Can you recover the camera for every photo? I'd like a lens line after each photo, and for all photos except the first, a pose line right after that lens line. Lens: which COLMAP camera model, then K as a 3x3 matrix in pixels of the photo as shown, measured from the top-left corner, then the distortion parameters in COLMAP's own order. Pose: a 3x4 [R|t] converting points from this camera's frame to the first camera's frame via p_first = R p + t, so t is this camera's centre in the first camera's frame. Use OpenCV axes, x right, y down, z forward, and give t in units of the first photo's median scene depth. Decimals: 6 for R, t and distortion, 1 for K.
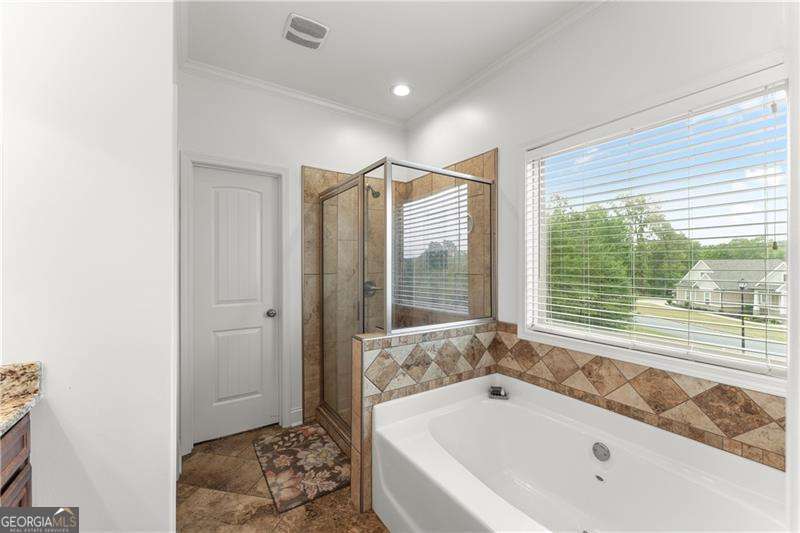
lens RADIAL K [[319.0, 0, 400.6], [0, 319.0, 266.5], [0, 0, 1]] dist [0.000302, 0.000048]
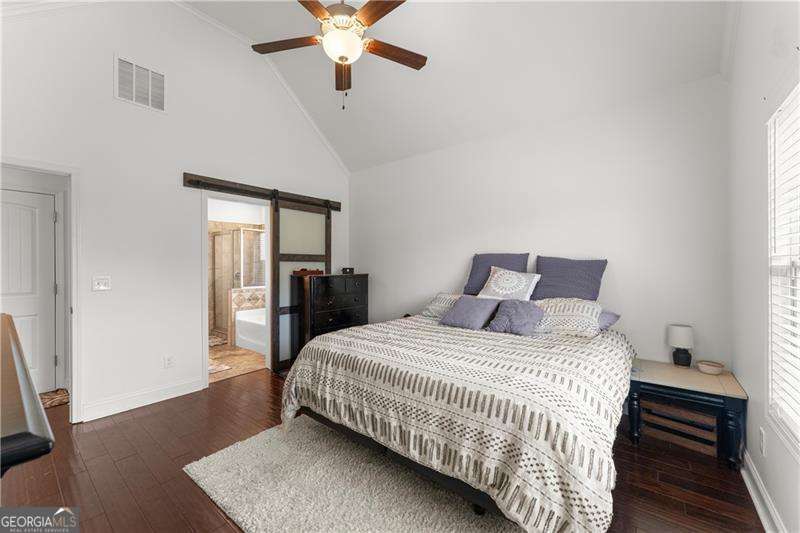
lens RADIAL K [[319.0, 0, 401.0], [0, 319.0, 264.9], [0, 0, 1]] dist [0.000302, 0.000048]
pose [[0.951217, -0.006683, 0.308449, 0.429715], [0.010453, 0.999889, -0.010572, 0.043747], [-0.308344, 0.013280, 0.951182, -2.128237]]
